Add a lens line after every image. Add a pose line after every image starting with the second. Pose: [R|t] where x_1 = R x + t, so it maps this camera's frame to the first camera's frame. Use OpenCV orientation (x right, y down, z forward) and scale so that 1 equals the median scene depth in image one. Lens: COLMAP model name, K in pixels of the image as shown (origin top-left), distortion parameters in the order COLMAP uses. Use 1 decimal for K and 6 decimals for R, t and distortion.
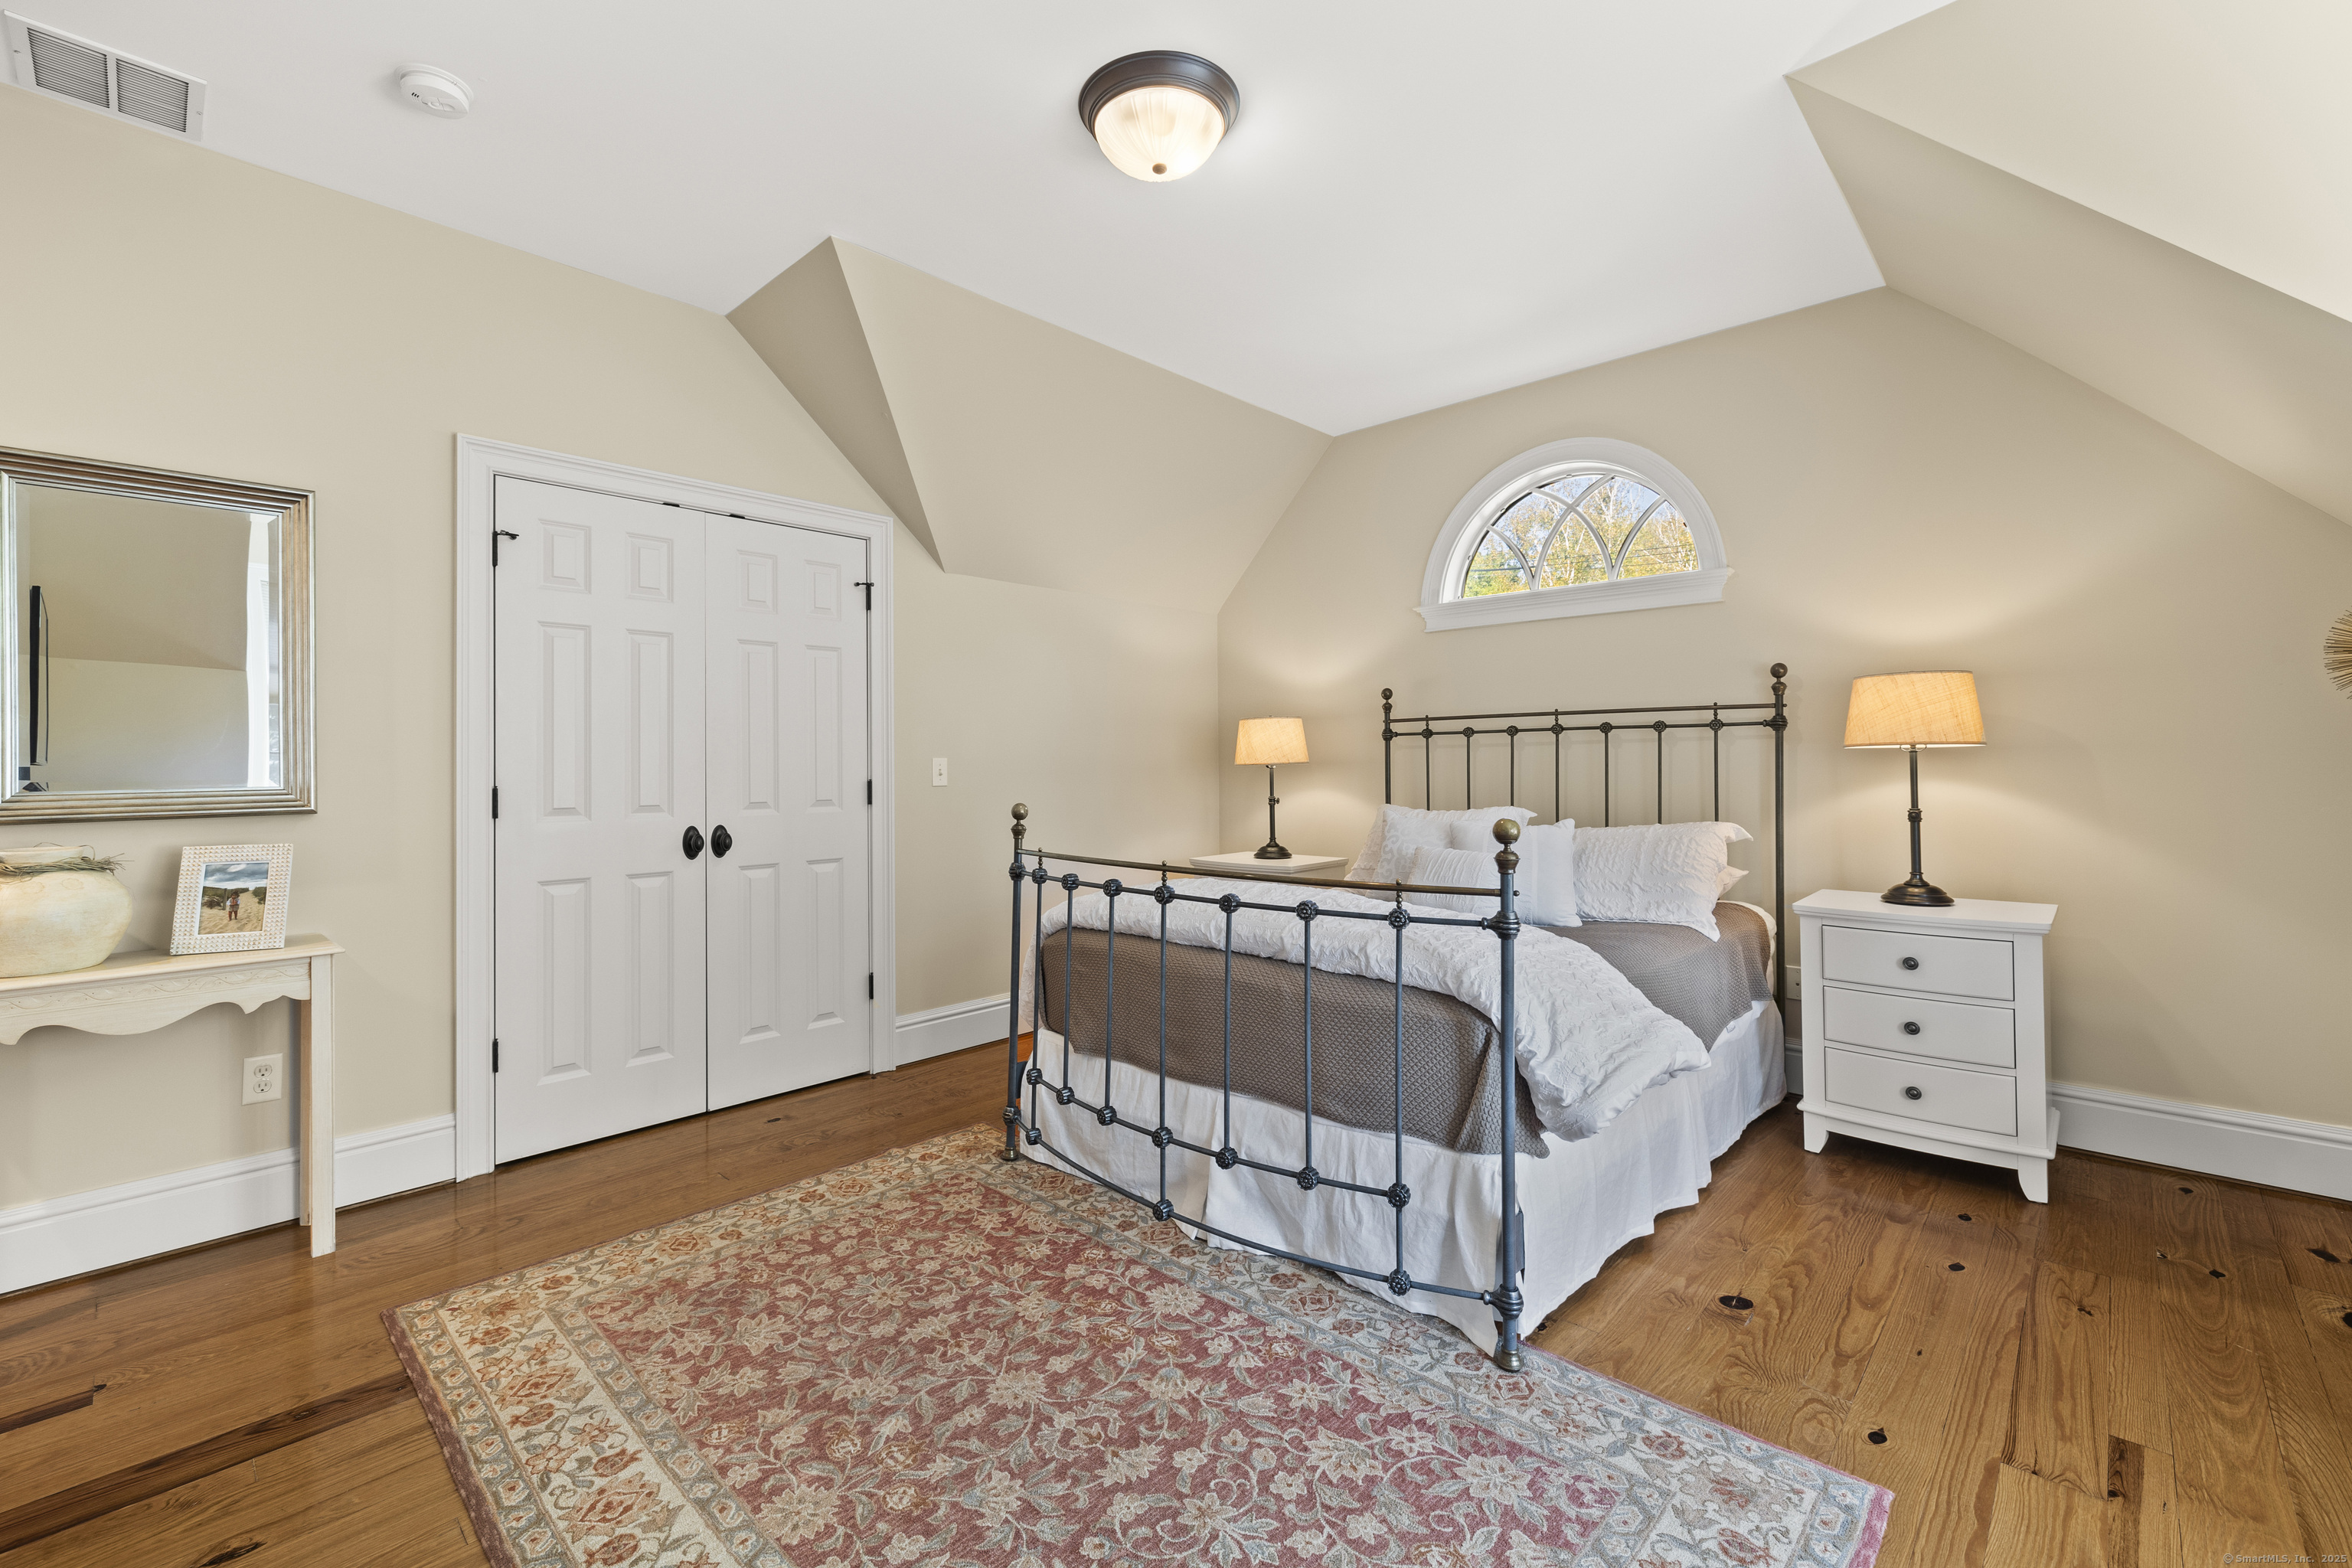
lens RADIAL K [[1006.3, 0, 1182.6], [0, 1006.3, 771.3], [0, 0, 1]] dist [0.000962, 0.000408]
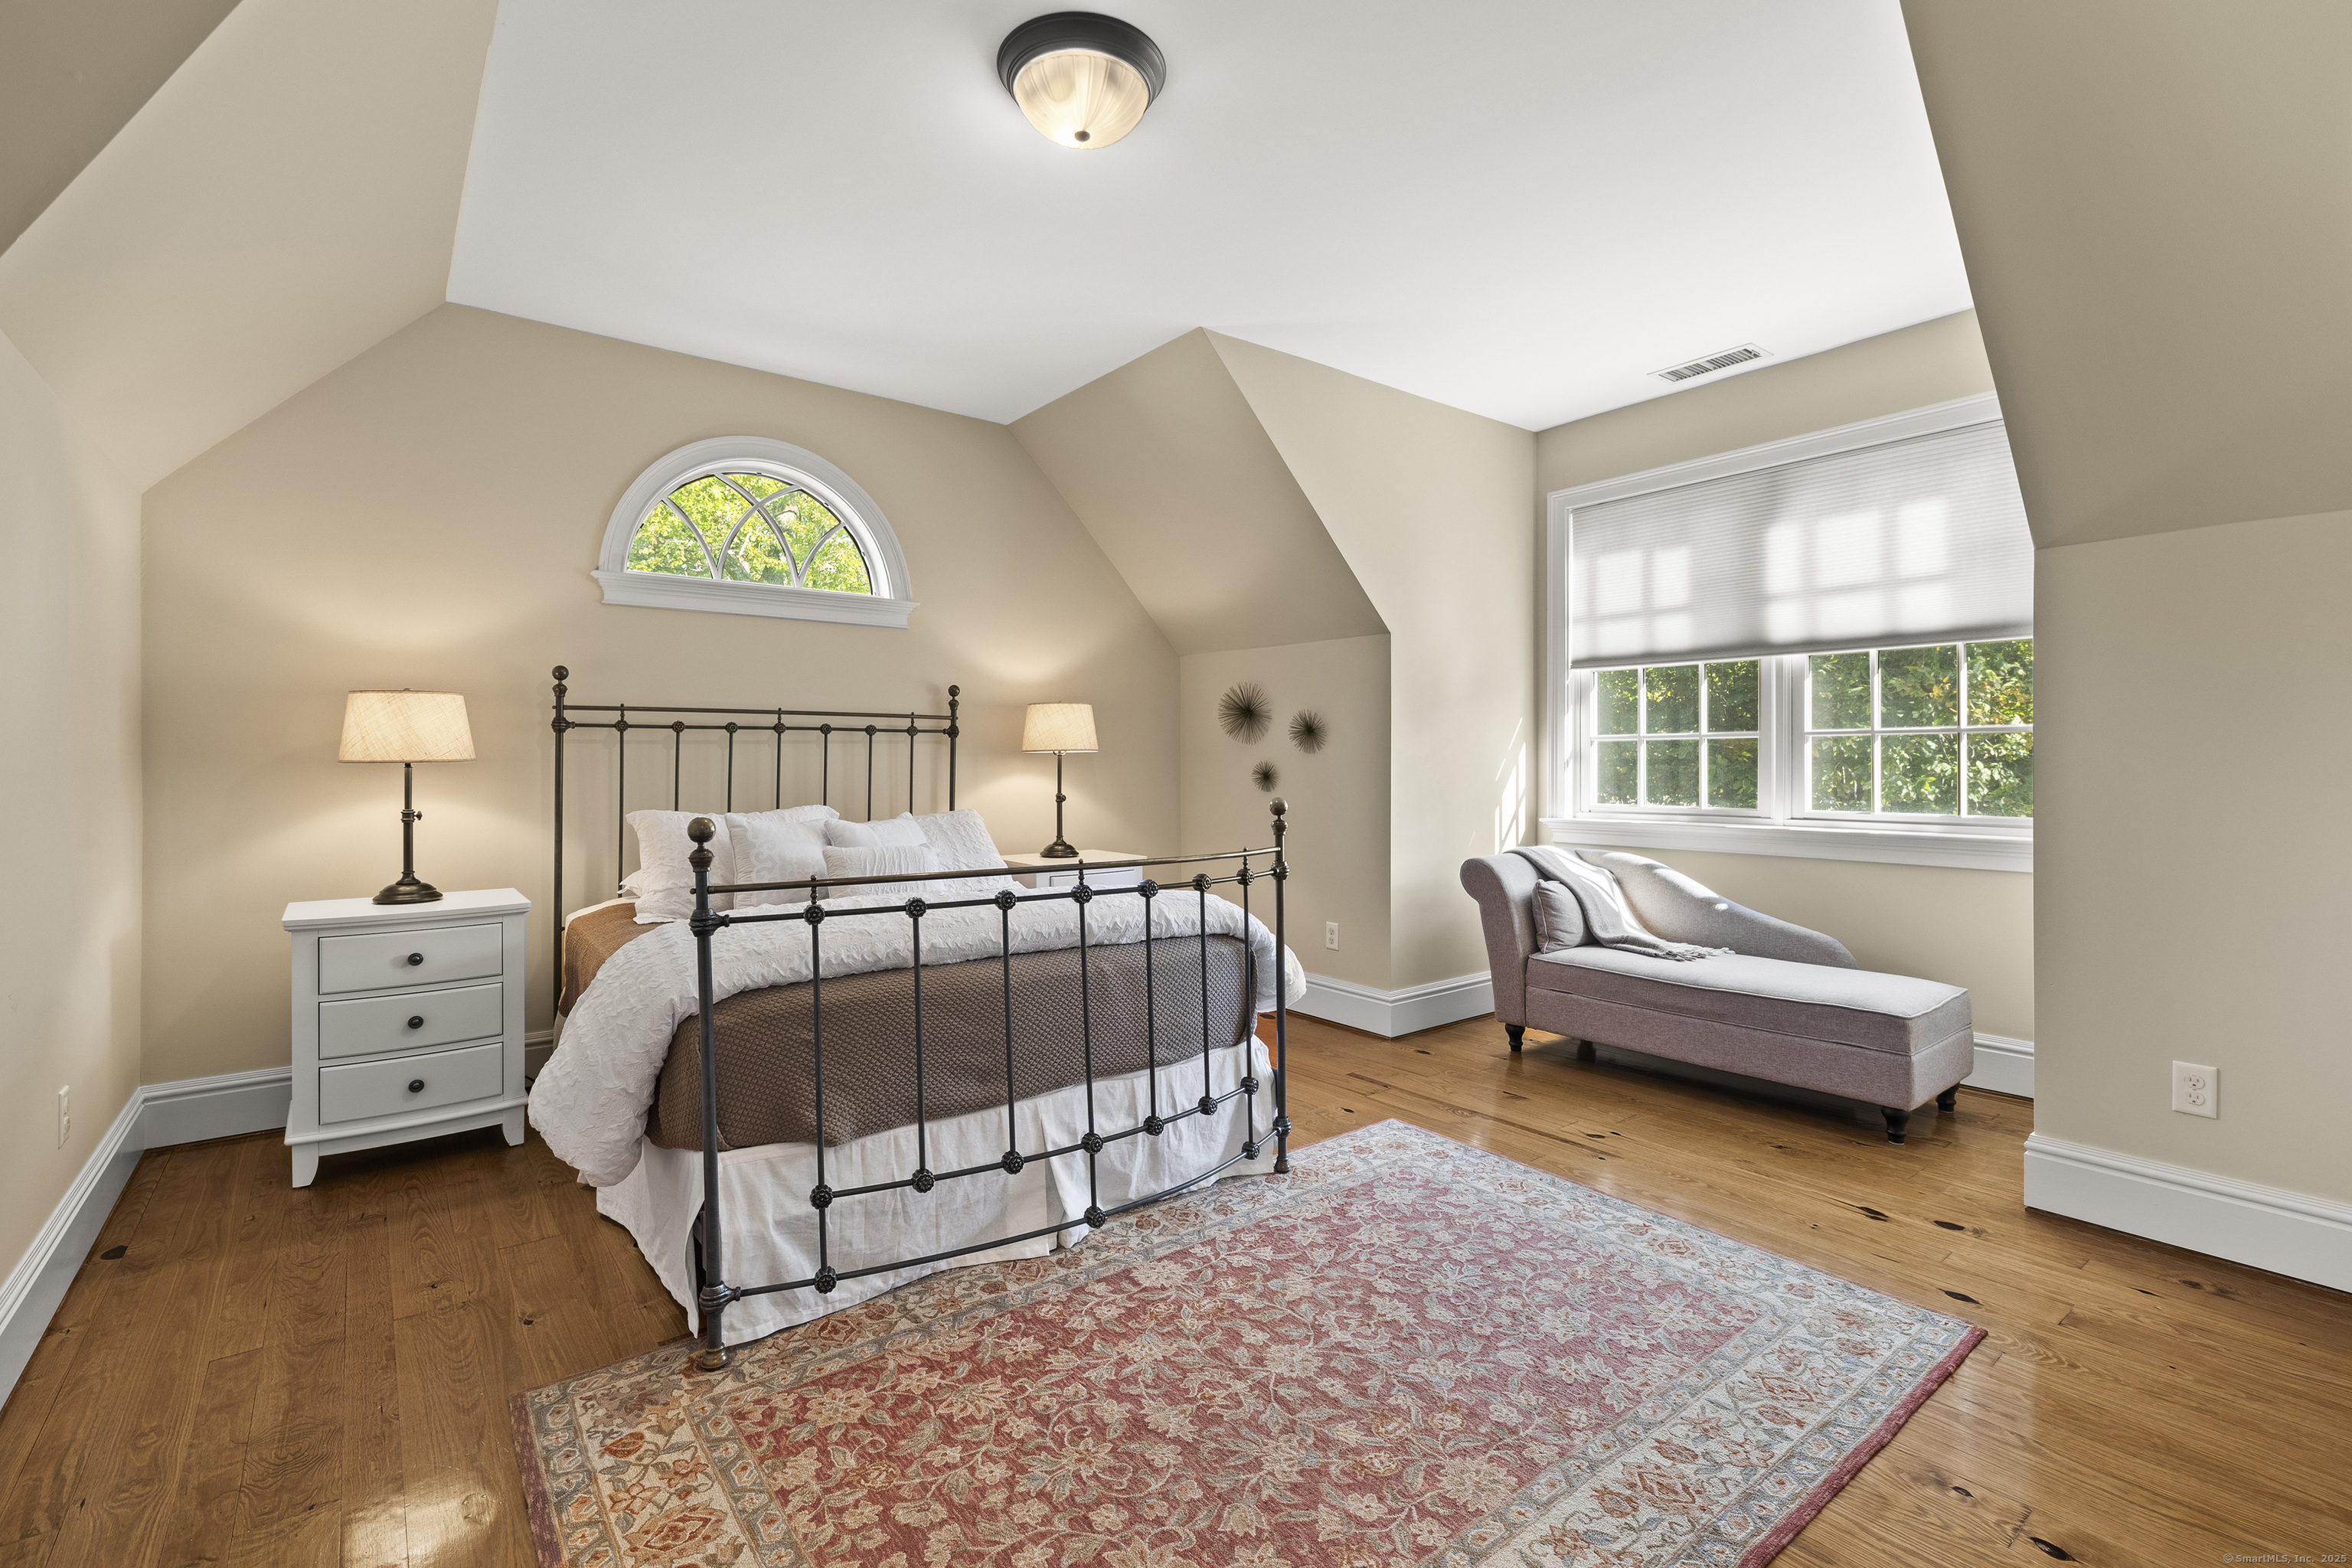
lens RADIAL K [[1006.3, 0, 1185.5], [0, 1006.3, 770.3], [0, 0, 1]] dist [0.000962, 0.000408]
pose [[0.165988, -0.005295, 0.986114, -0.936656], [0.002893, 0.999984, 0.004882, -0.005200], [-0.986124, 0.002043, 0.166001, 0.721545]]
